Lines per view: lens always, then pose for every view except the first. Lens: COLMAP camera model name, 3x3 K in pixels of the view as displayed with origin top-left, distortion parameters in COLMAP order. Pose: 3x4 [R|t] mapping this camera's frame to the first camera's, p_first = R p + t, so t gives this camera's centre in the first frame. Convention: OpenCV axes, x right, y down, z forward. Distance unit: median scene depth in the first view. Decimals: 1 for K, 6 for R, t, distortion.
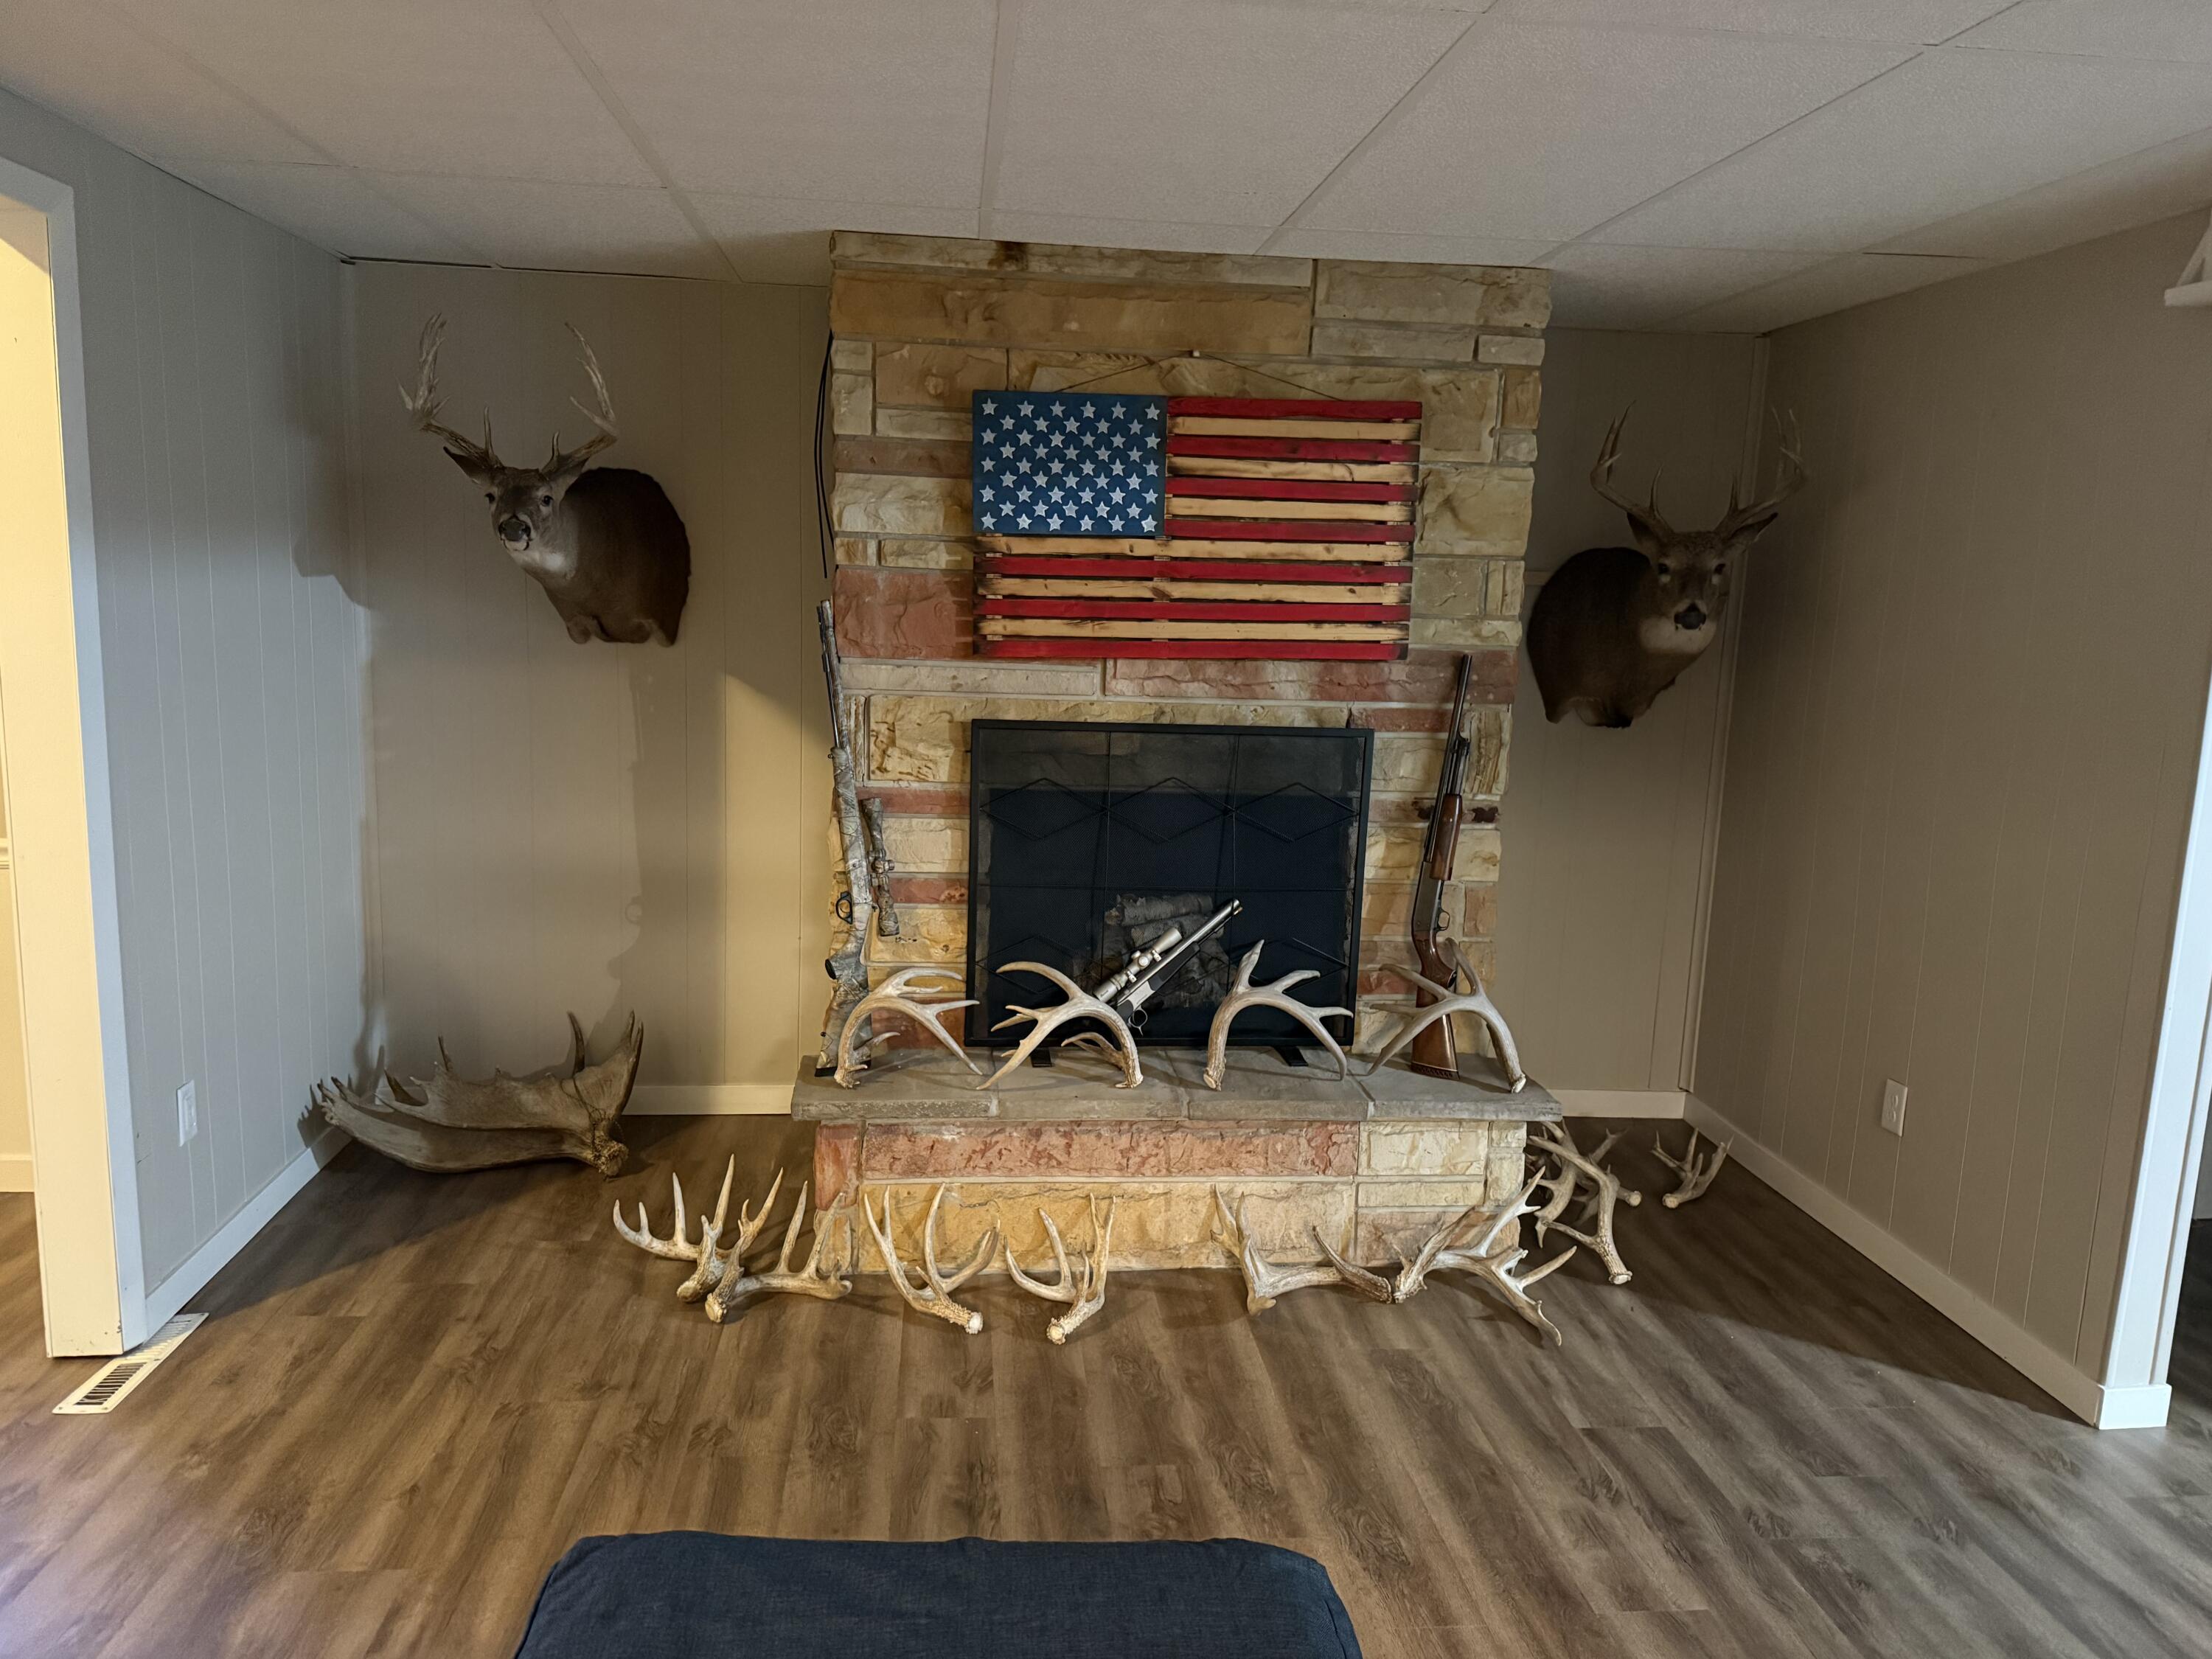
lens RADIAL K [[1550.0, 0, 1050.4], [0, 1550.0, 838.9], [0, 0, 1]] dist [0.162181, -0.248992]
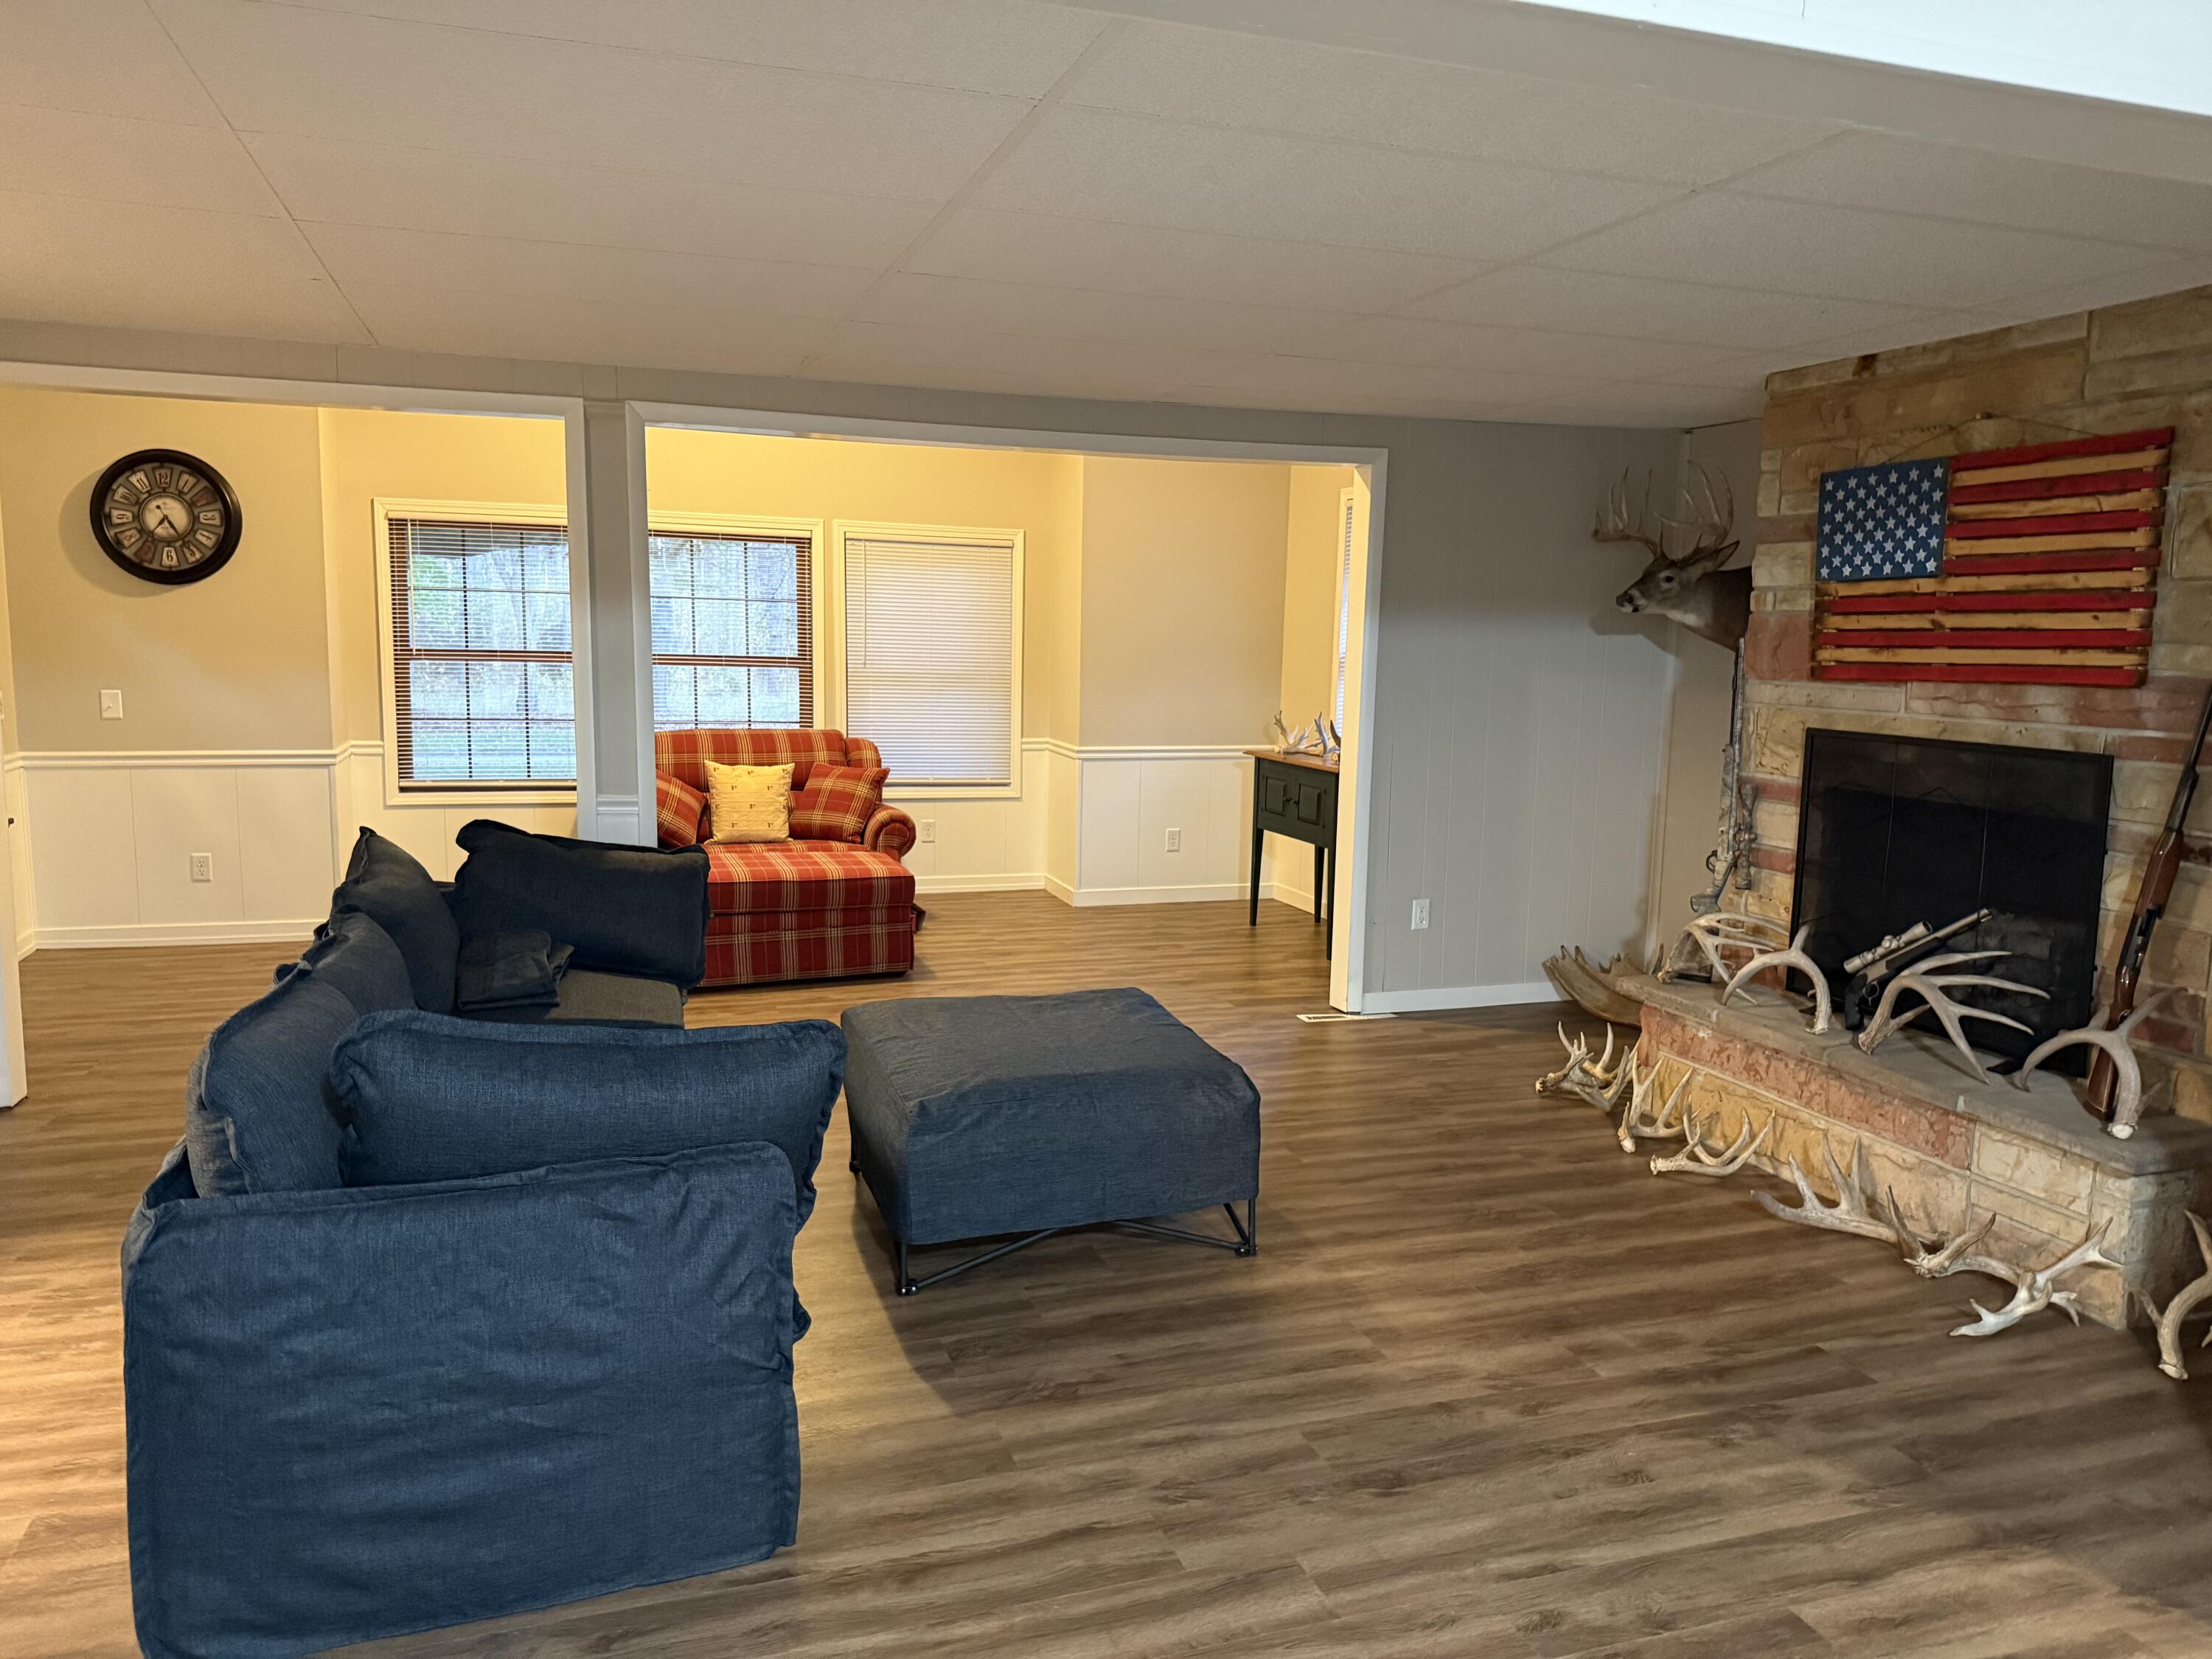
lens RADIAL K [[1488.8, 0, 1106.0], [0, 1488.8, 829.5], [0, 0, 1]] dist [-0.000317, -0.002532]
pose [[0.237601, 0.101775, -0.966016, 1.007572], [-0.173600, 0.982934, 0.060859, 0.030167], [0.955724, 0.153240, 0.251215, 0.167475]]
